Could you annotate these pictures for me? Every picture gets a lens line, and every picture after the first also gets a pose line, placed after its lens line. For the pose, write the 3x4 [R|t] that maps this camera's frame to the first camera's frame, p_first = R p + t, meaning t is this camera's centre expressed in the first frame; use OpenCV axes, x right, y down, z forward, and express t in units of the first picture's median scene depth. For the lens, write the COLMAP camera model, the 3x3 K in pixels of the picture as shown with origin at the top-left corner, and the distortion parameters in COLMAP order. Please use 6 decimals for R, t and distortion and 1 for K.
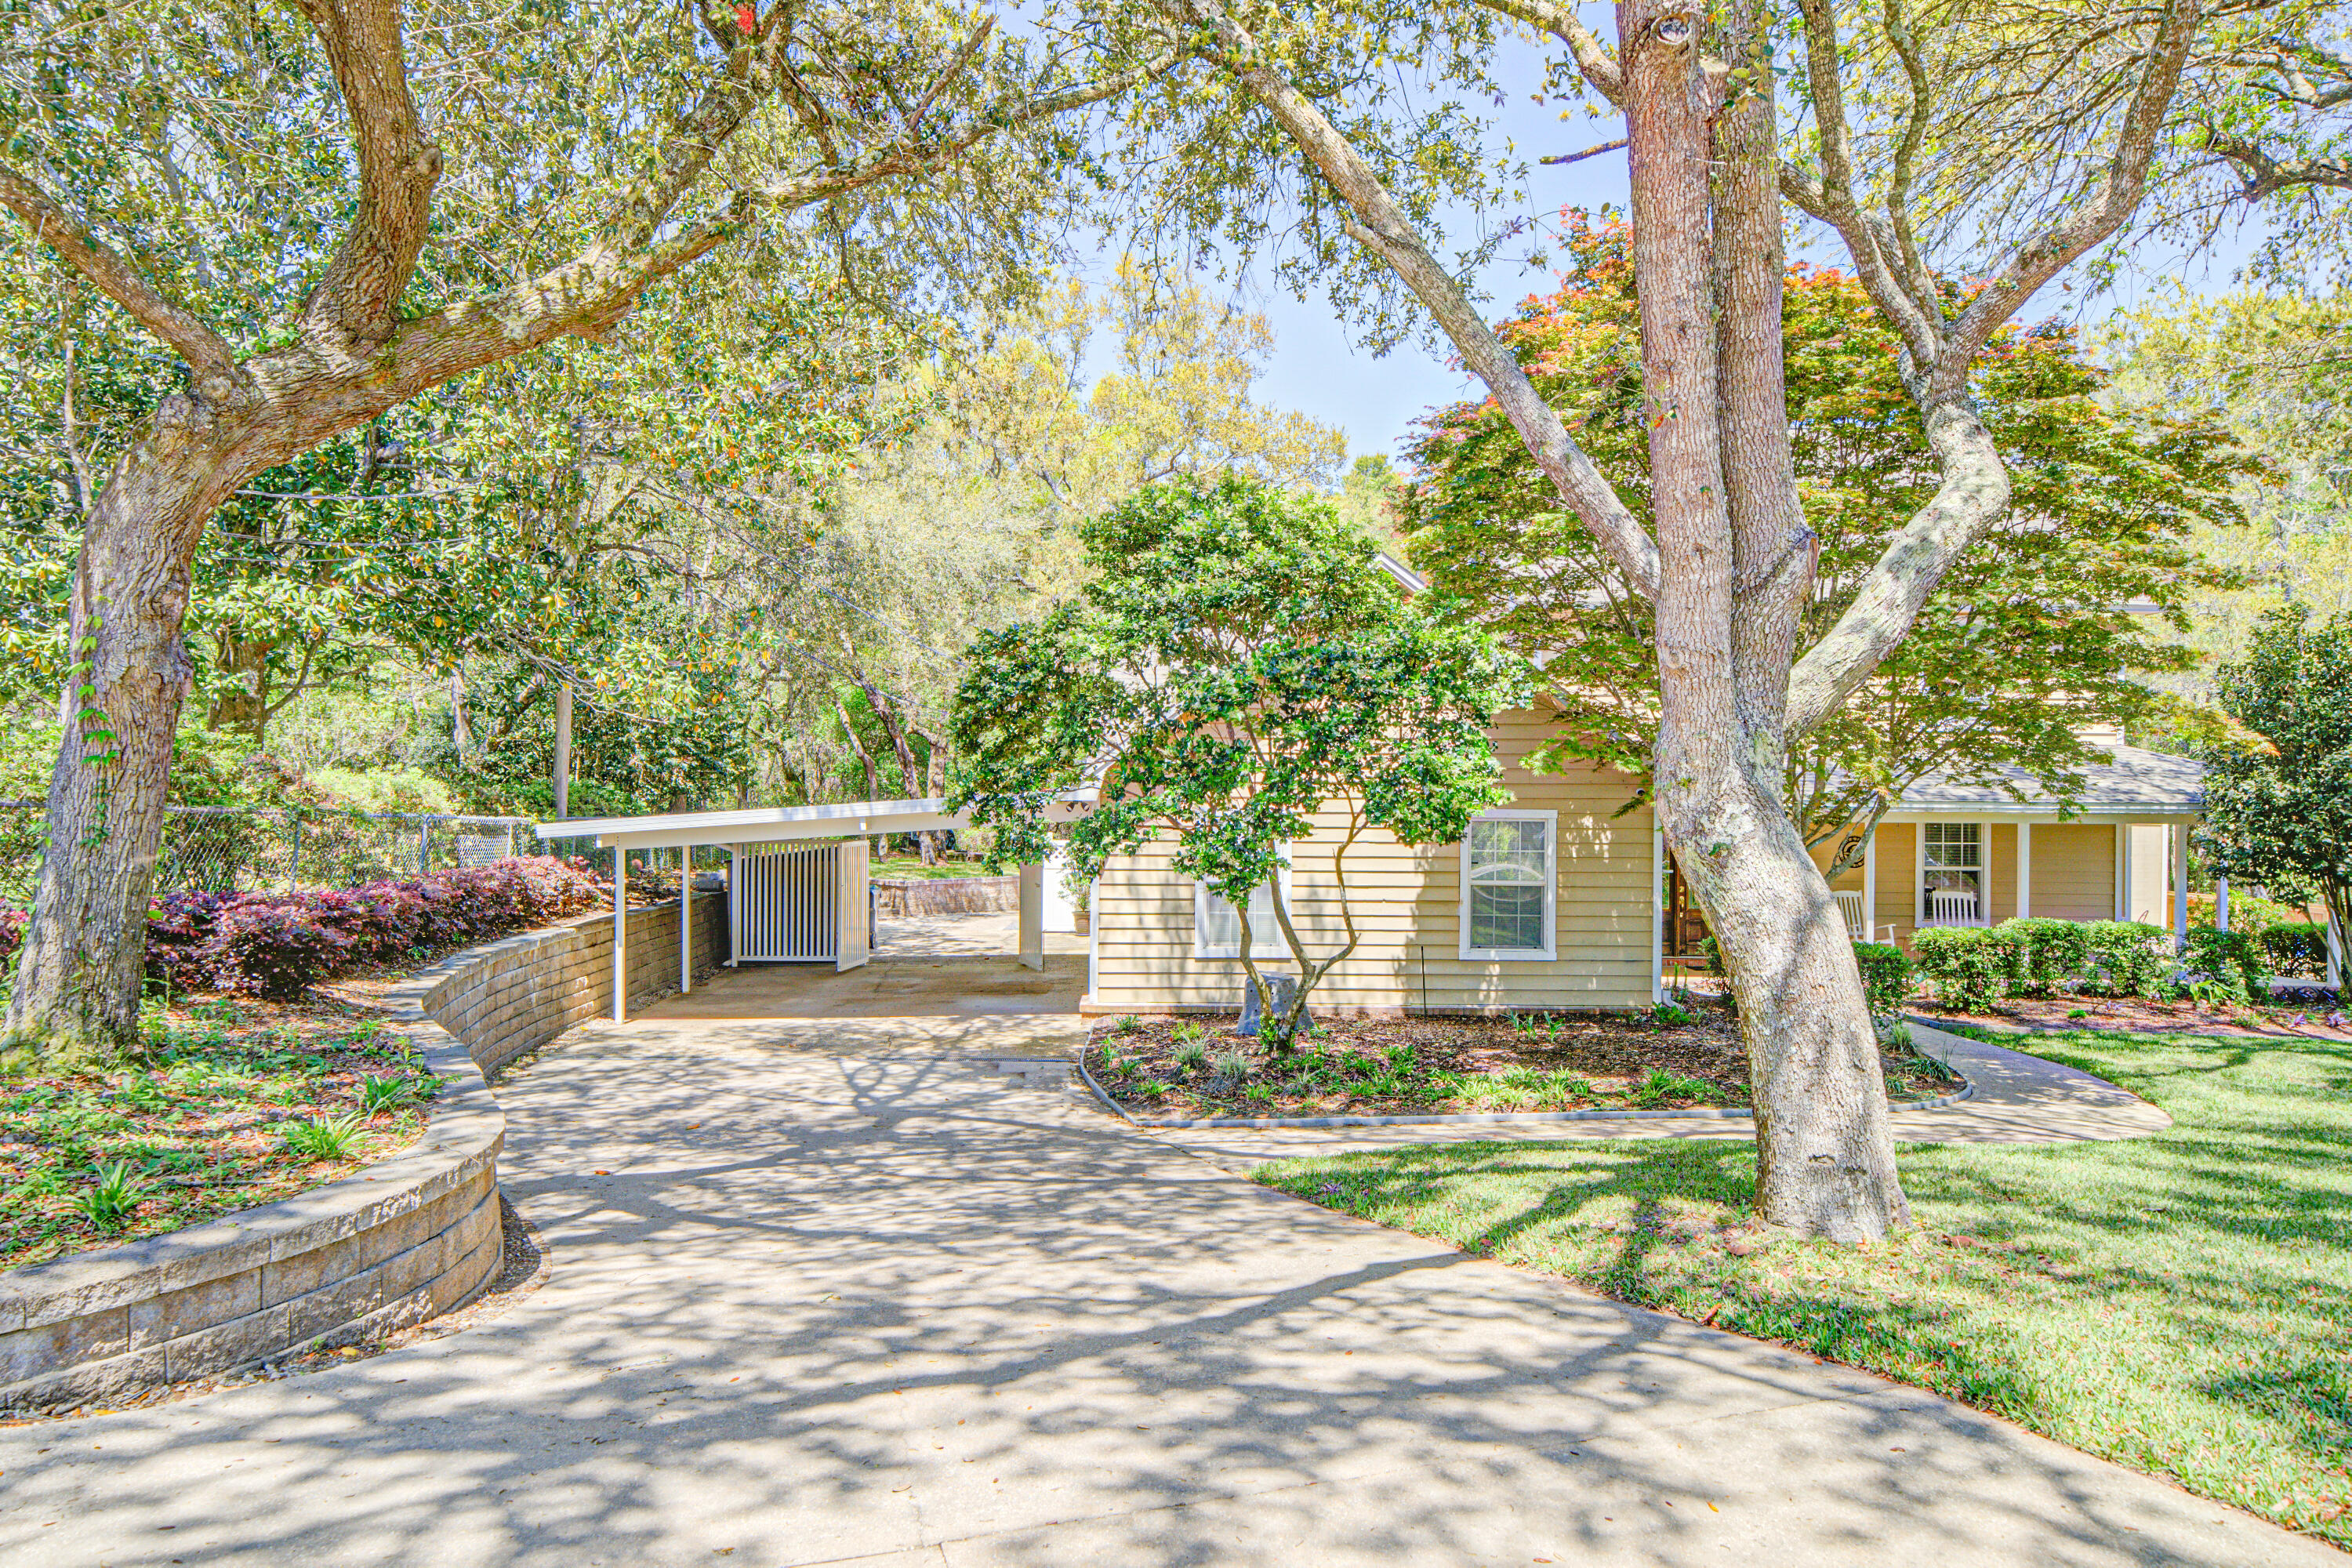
lens RADIAL K [[1445.8, 0, 1177.8], [0, 1445.8, 807.9], [0, 0, 1]] dist [0.016391, -0.013488]
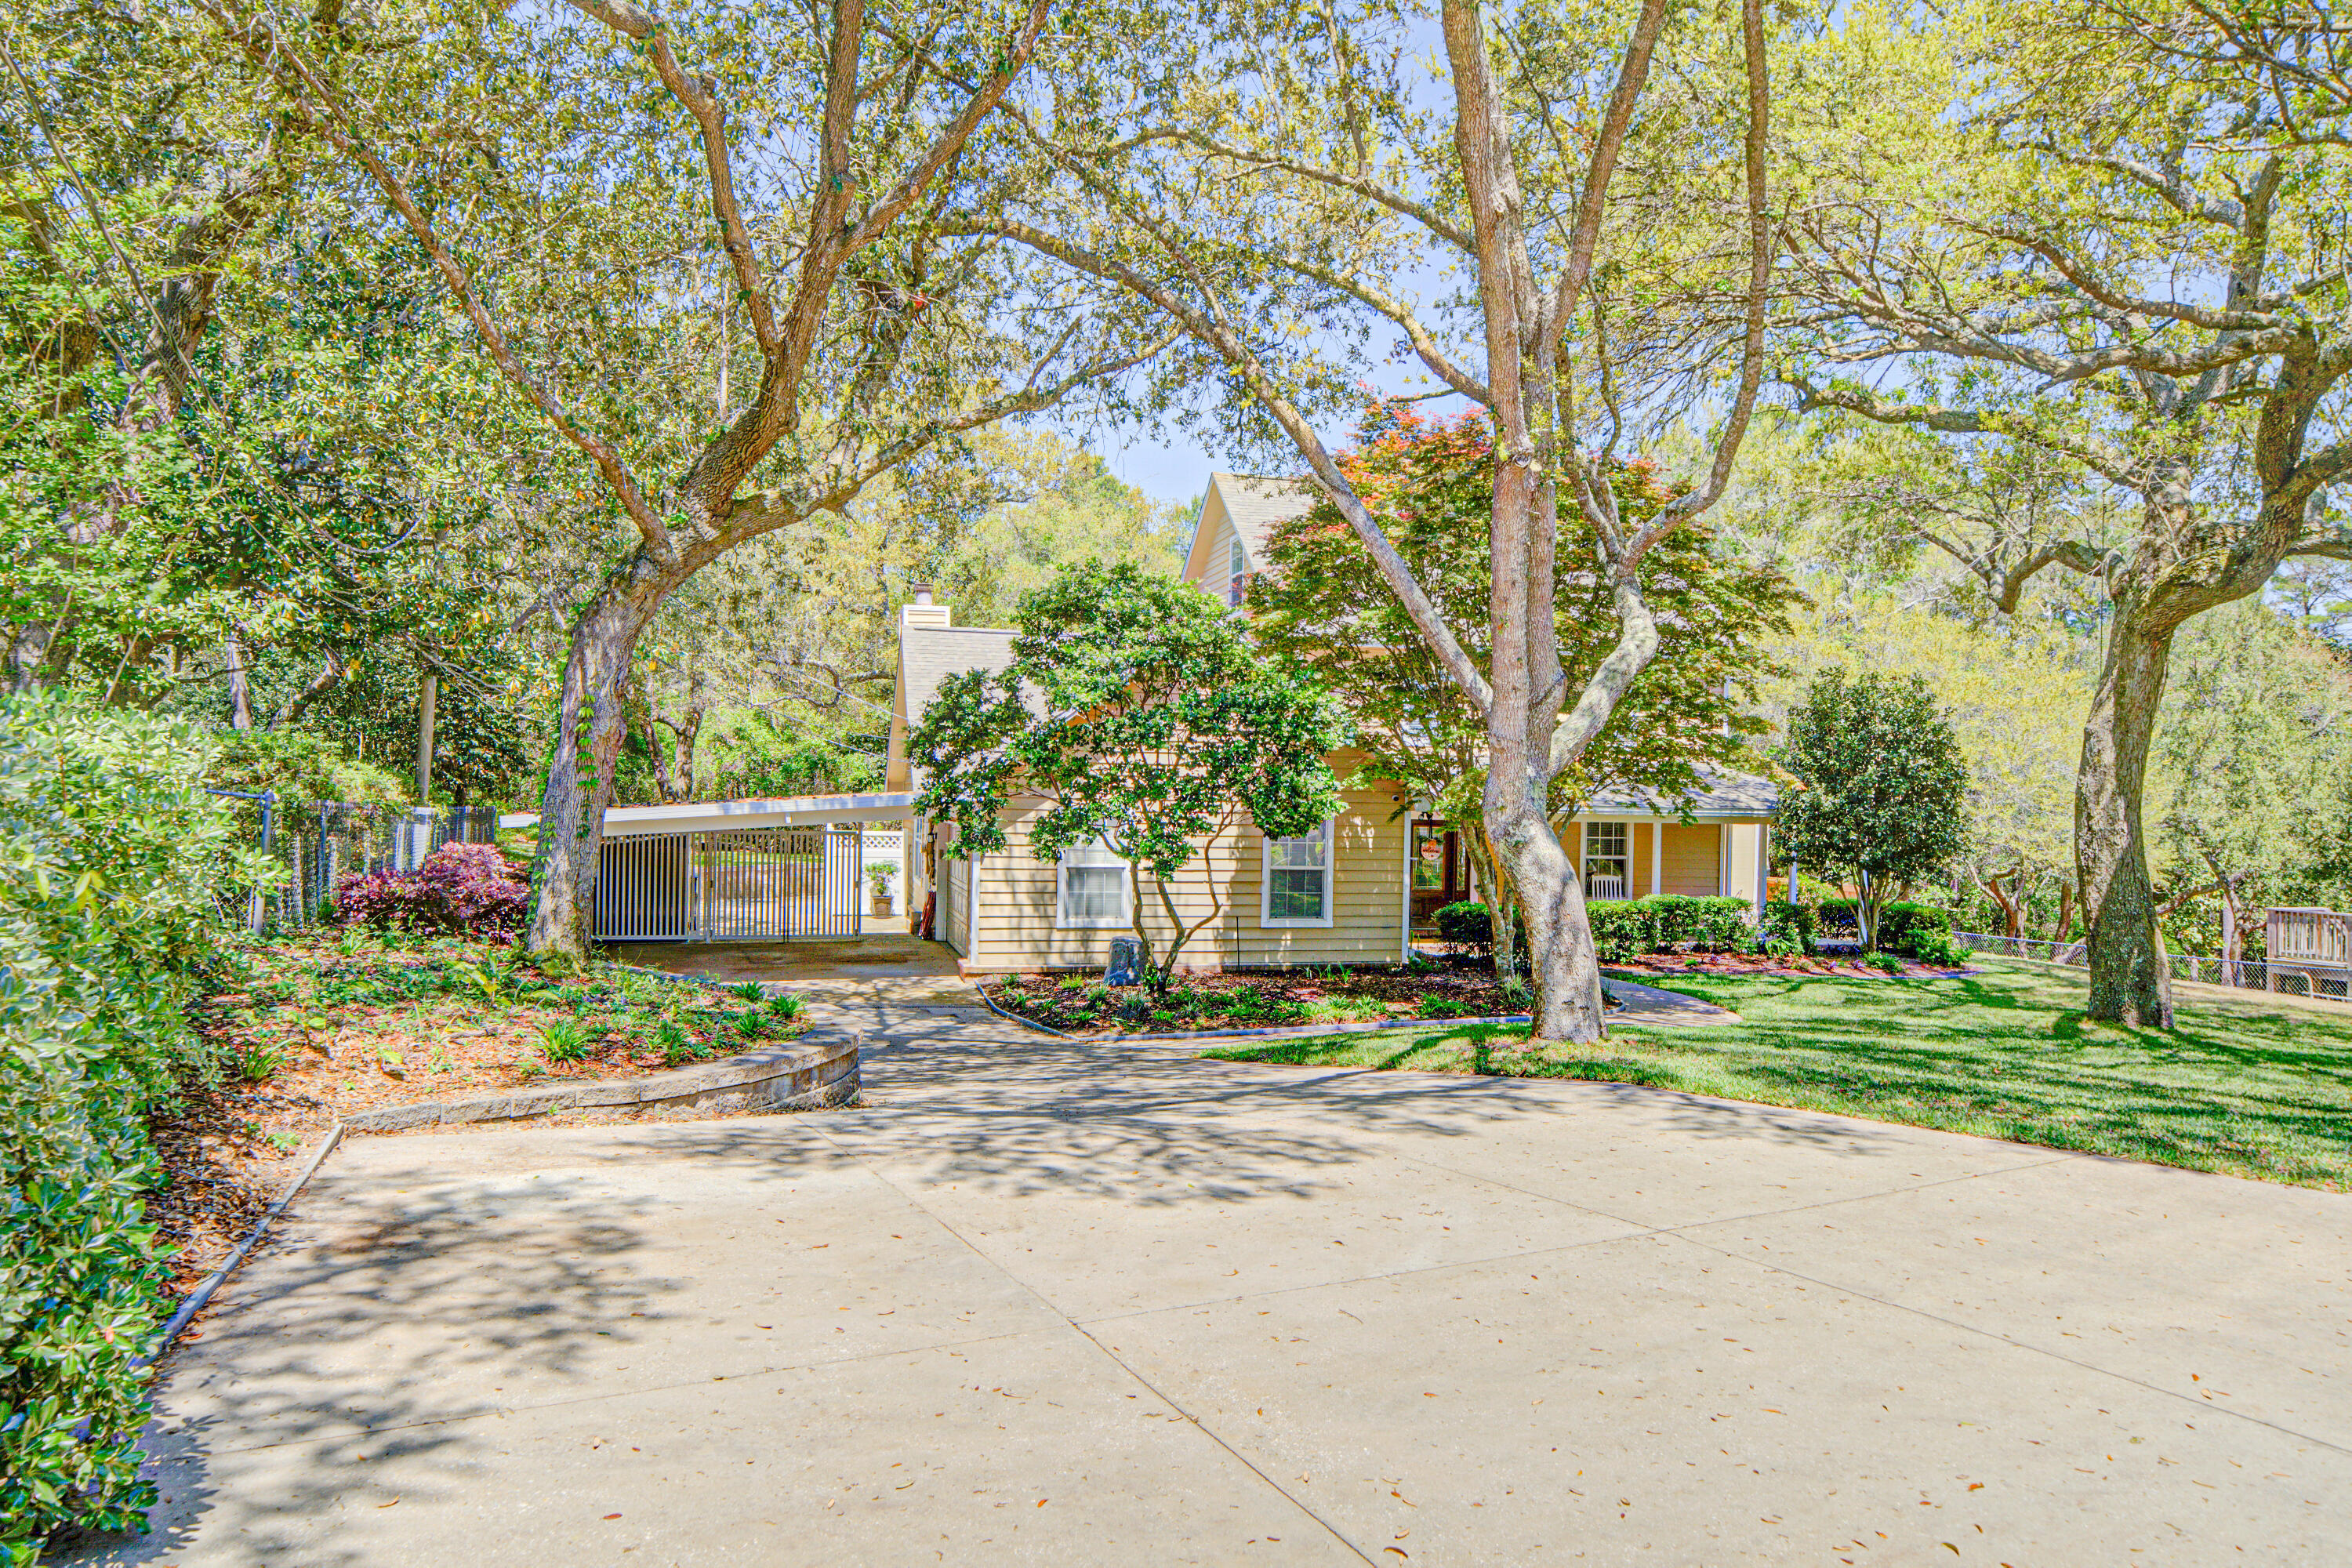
lens RADIAL K [[1600.1, 0, 1166.4], [0, 1600.1, 792.8], [0, 0, 1]] dist [0.052781, -0.049077]
pose [[0.972137, 0.010507, 0.234180, -0.221053], [-0.010398, 0.999944, -0.001702, -0.011228], [-0.234184, -0.000781, 0.972192, -0.360551]]
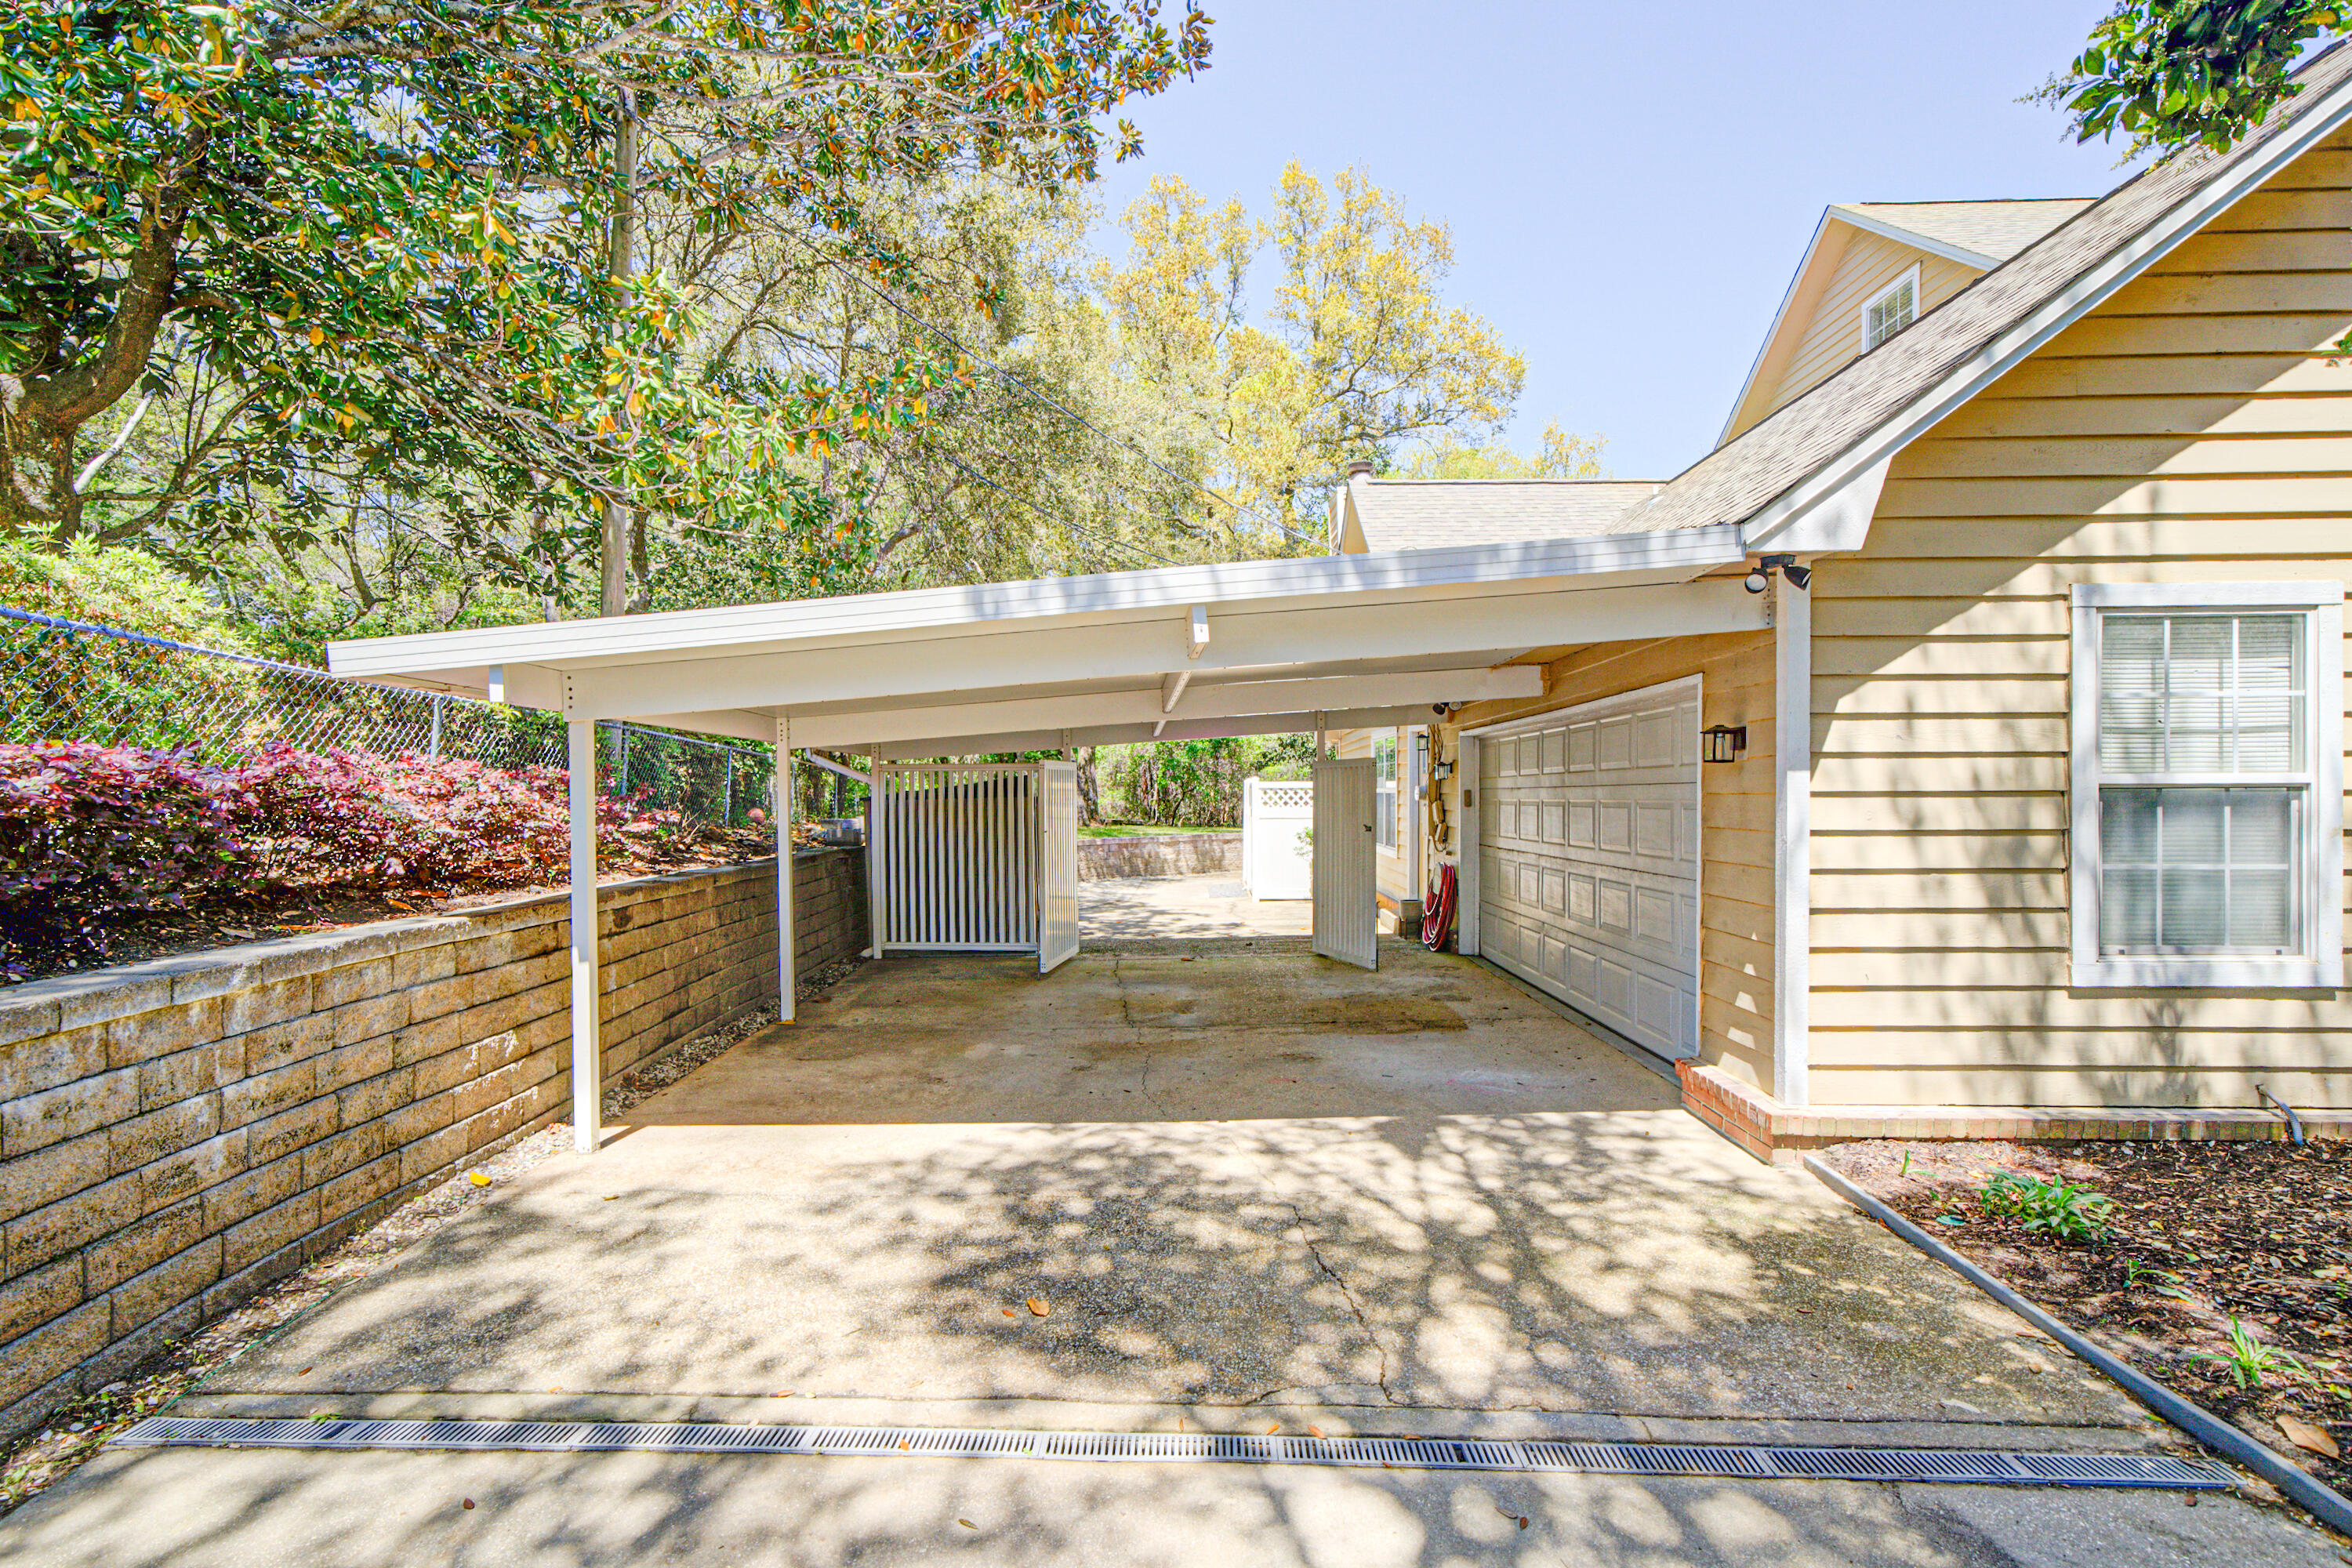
lens RADIAL K [[1014.3, 0, 1164.8], [0, 1014.3, 817.4], [0, 0, 1]] dist [0.002275, 0.000527]
pose [[0.999479, -0.009504, -0.030857, -0.214405], [0.009937, 0.999854, 0.013919, 0.053455], [0.030720, -0.014218, 0.999427, 0.727242]]
